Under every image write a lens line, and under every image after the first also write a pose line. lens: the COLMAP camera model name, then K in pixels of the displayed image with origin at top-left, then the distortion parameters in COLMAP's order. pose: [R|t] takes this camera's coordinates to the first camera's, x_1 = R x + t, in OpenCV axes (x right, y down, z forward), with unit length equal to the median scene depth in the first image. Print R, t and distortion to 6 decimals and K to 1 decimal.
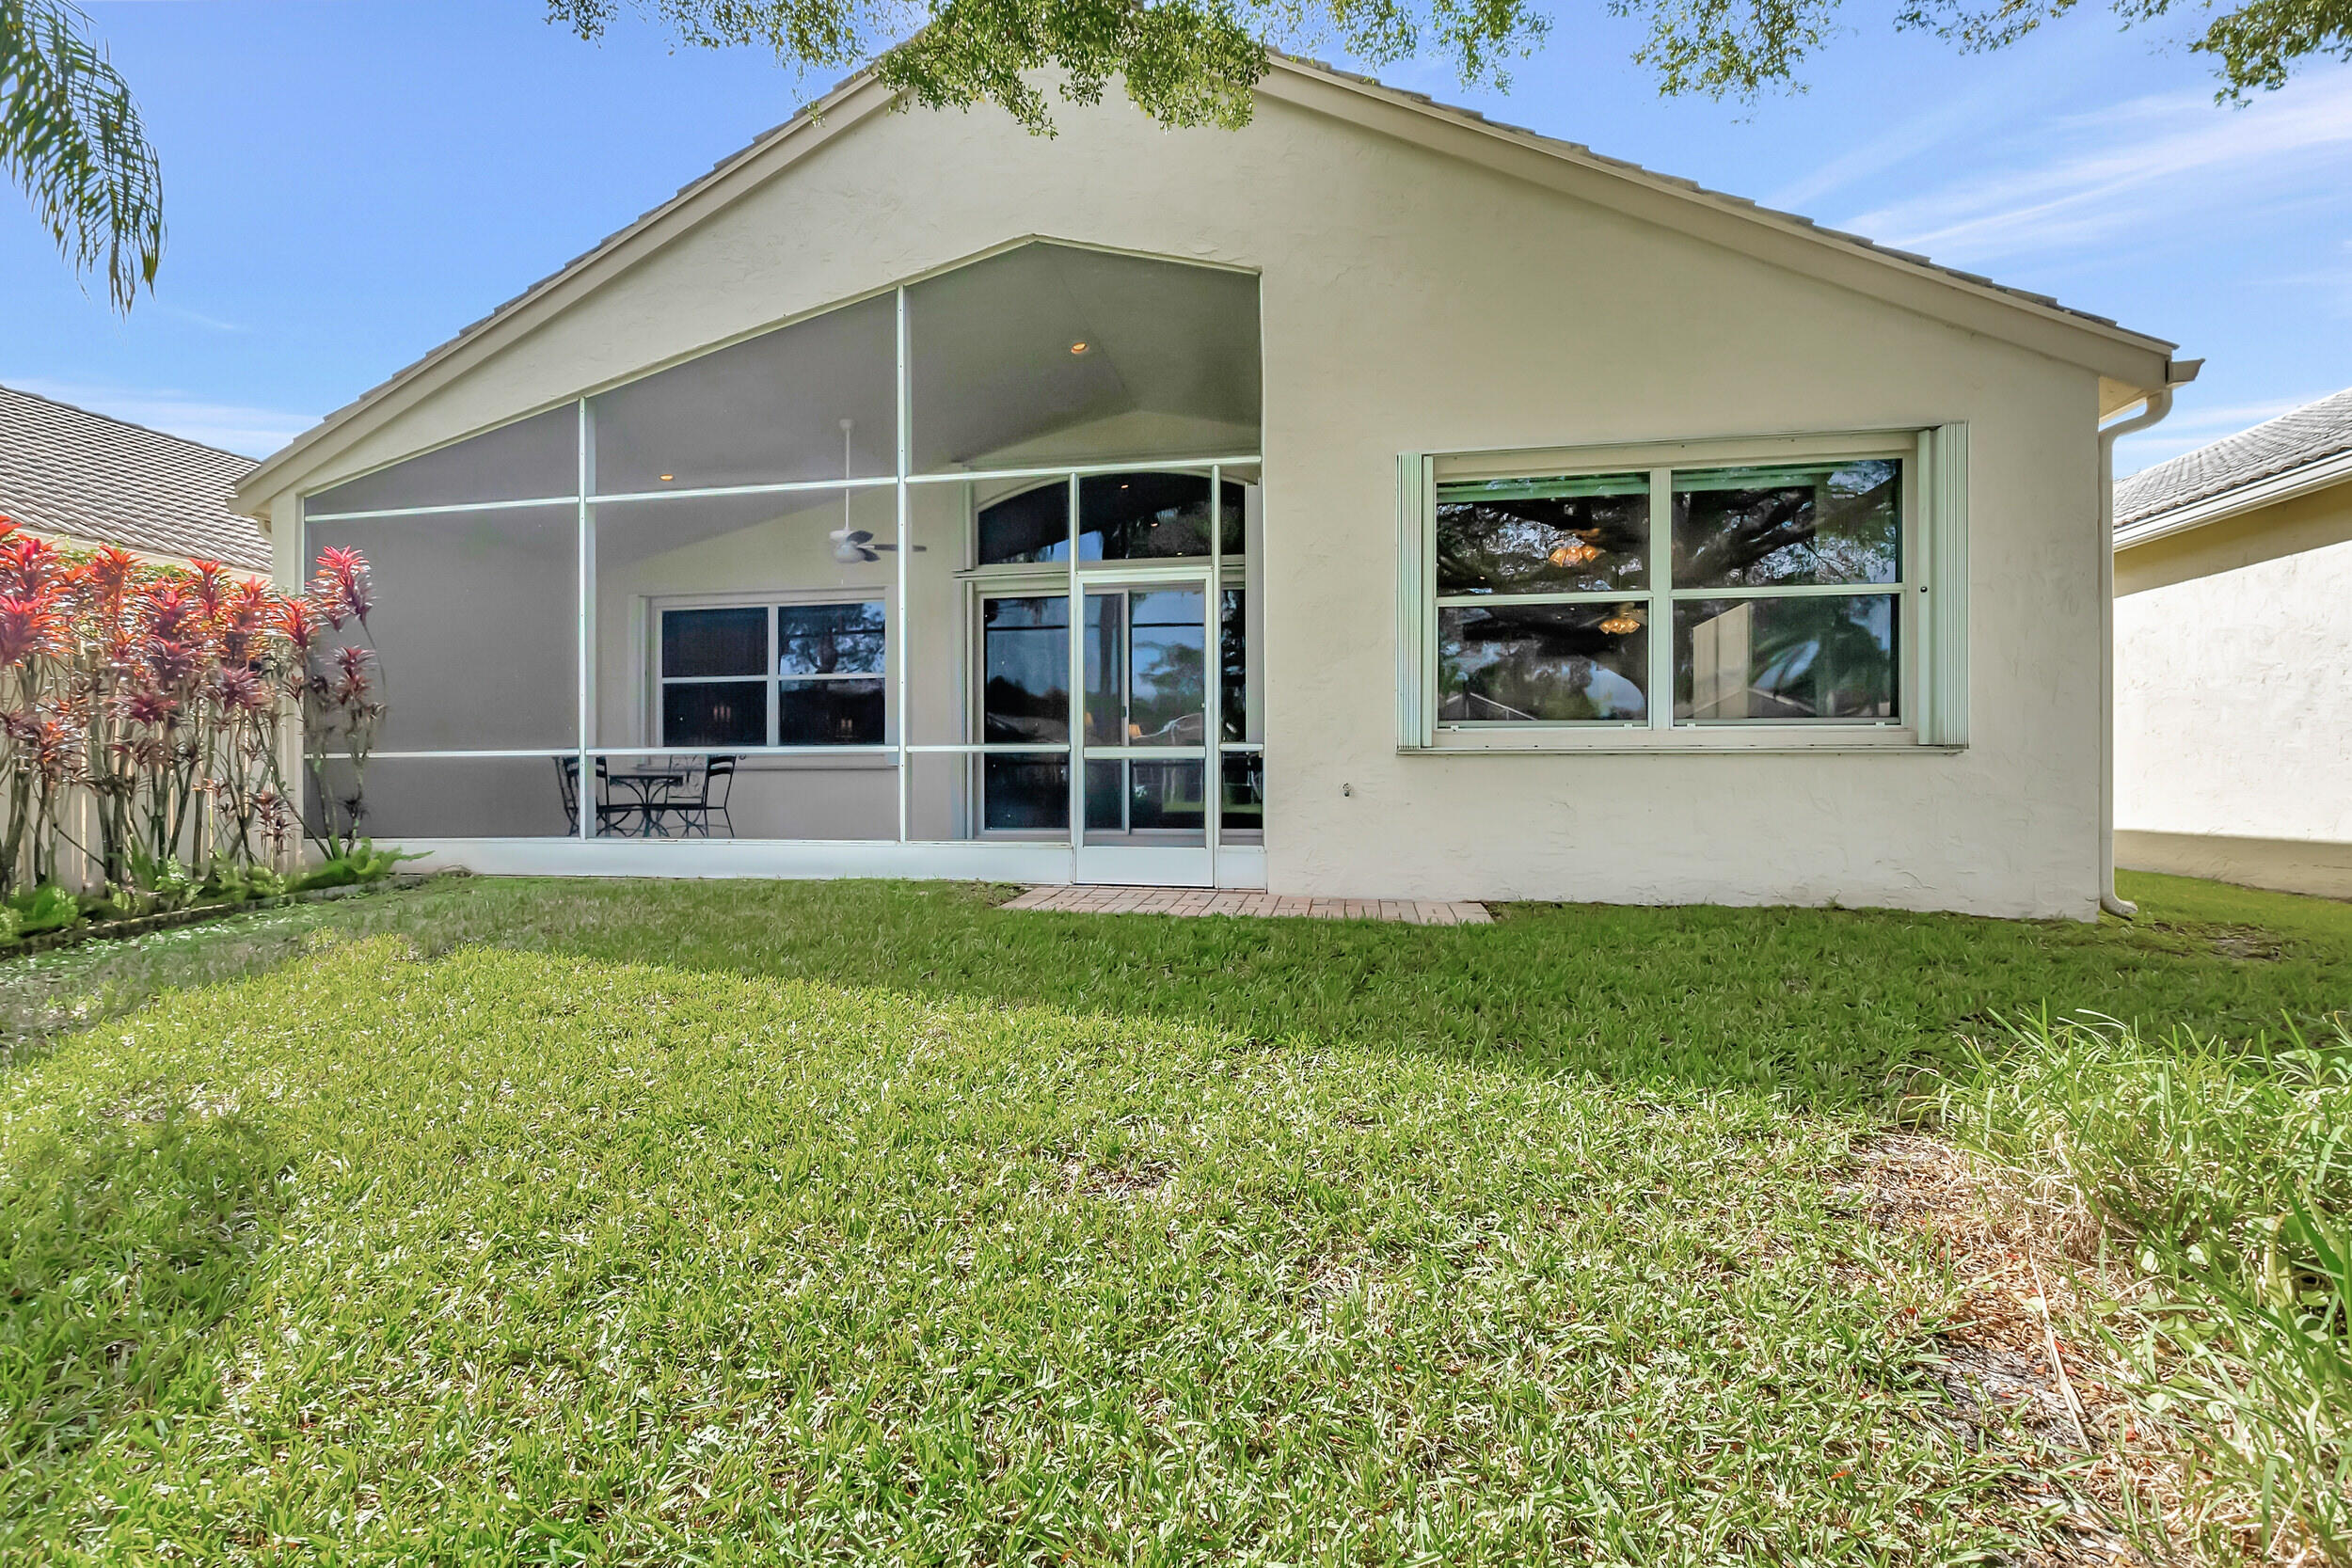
lens RADIAL K [[1040.5, 0, 1173.4], [0, 1040.5, 778.3], [0, 0, 1]] dist [0.001459, -0.001136]
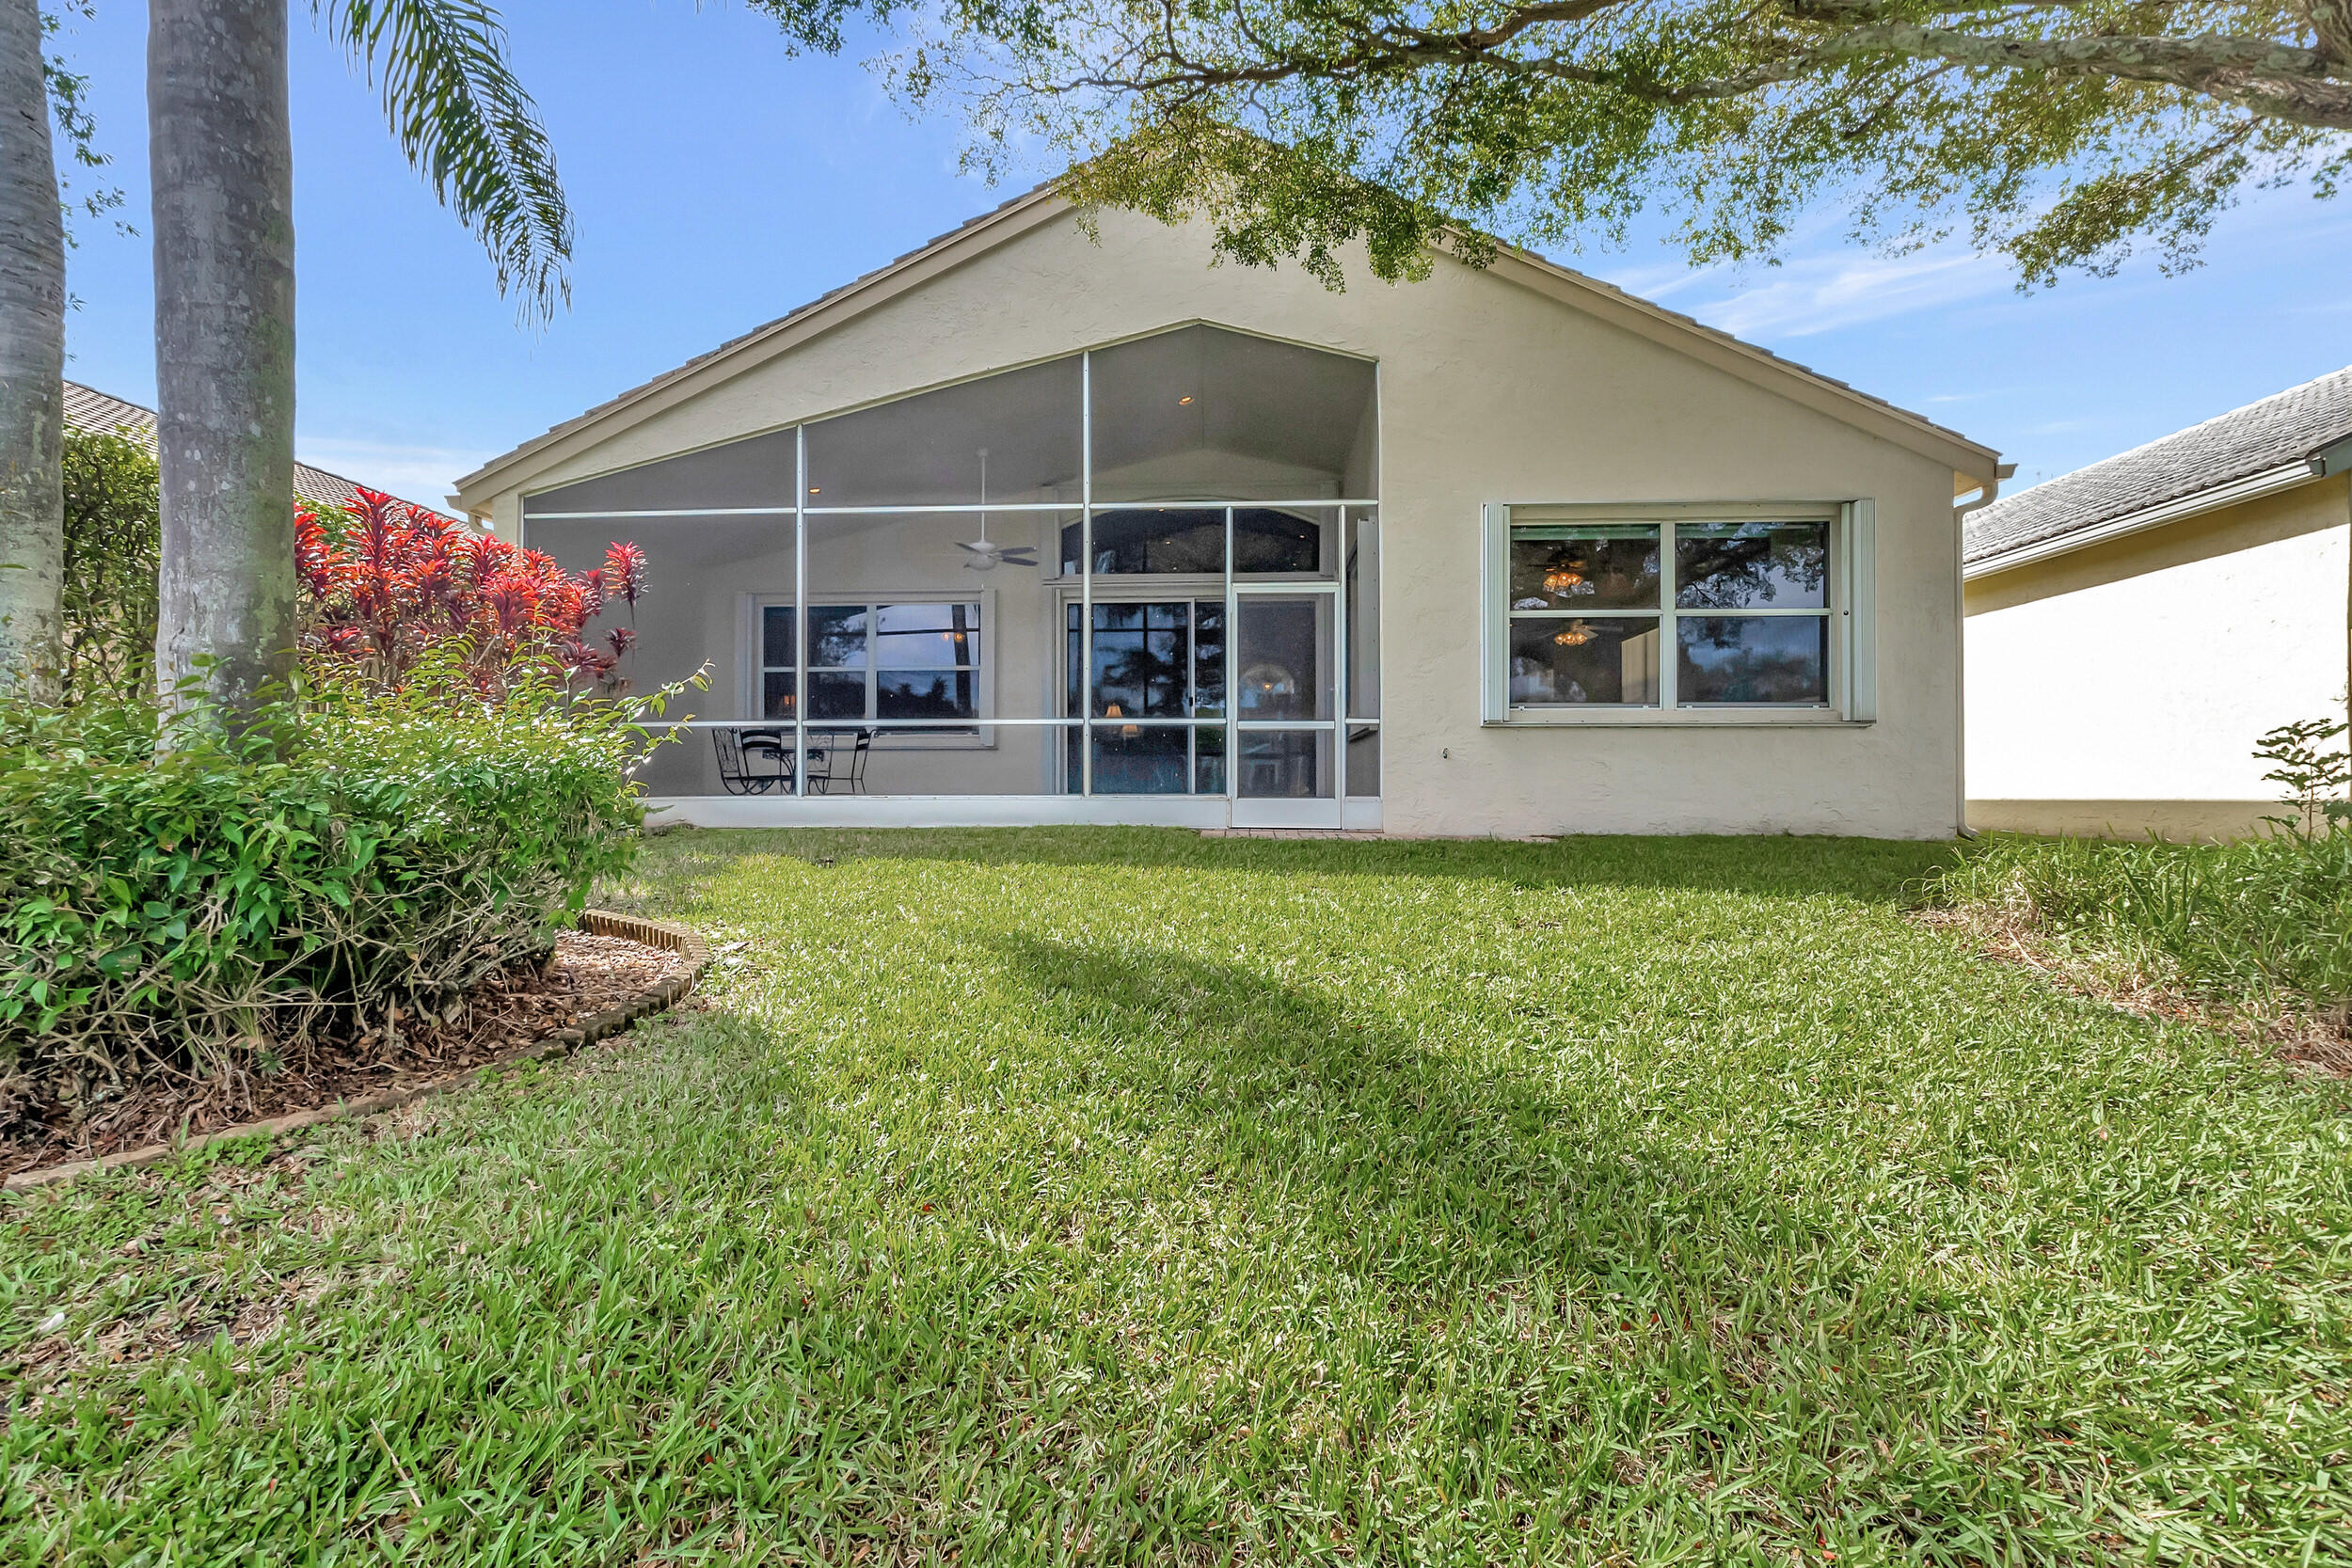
lens RADIAL K [[1040.5, 0, 1171.6], [0, 1040.5, 771.8], [0, 0, 1]] dist [0.001459, -0.001136]
pose [[0.989834, 0.002128, 0.142211, -0.365957], [-0.000111, 0.999899, -0.014188, 0.052682], [-0.142227, 0.014028, 0.989735, -0.259953]]
